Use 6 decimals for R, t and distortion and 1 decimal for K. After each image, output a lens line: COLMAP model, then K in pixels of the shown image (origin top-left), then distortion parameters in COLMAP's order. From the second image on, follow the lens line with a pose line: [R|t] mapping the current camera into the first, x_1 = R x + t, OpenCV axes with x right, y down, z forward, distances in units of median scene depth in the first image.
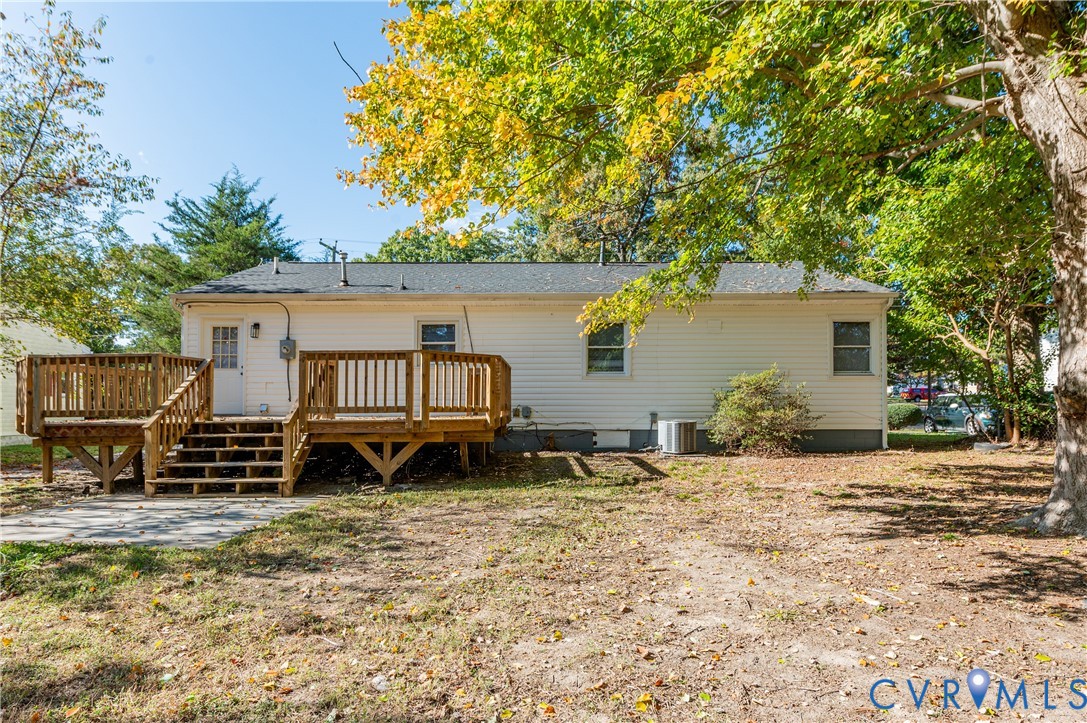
lens RADIAL K [[552.7, 0, 542.6], [0, 552.7, 393.6], [0, 0, 1]] dist [0.001554, 0.000256]
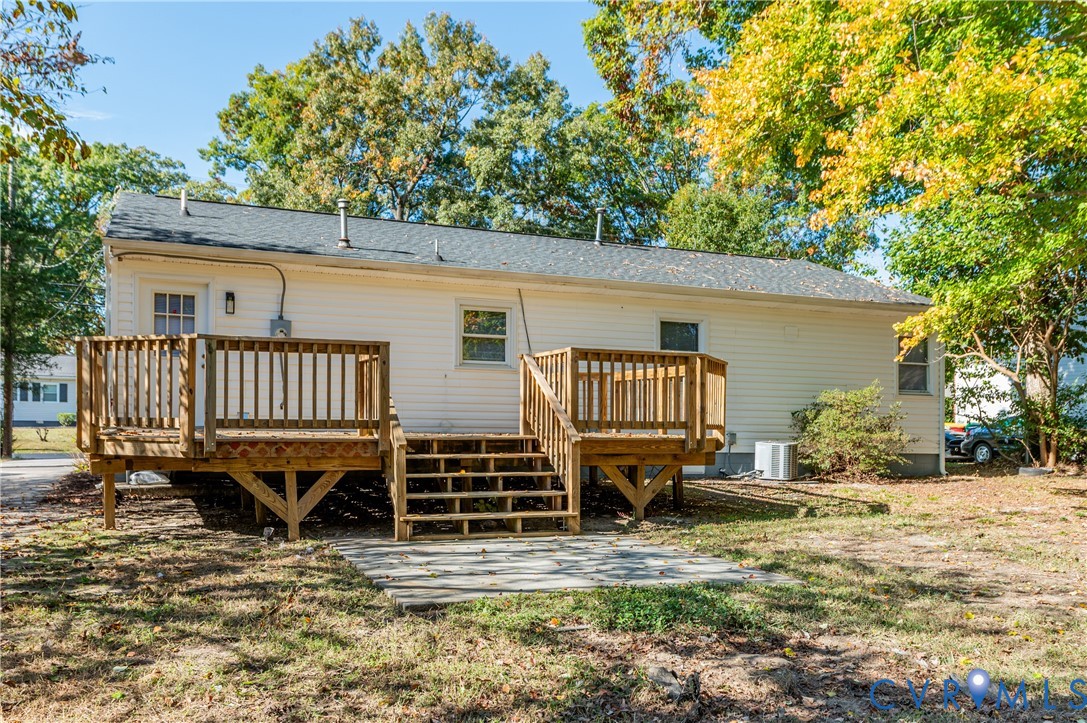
lens RADIAL K [[784.5, 0, 543.5], [0, 784.5, 361.5], [0, 0, 1]] dist [-0.003084, -0.001313]
pose [[0.940876, 0.042423, 0.336084, -0.469360], [-0.023414, 0.997899, -0.060414, 0.005329], [-0.337941, 0.048973, 0.939892, -0.021136]]
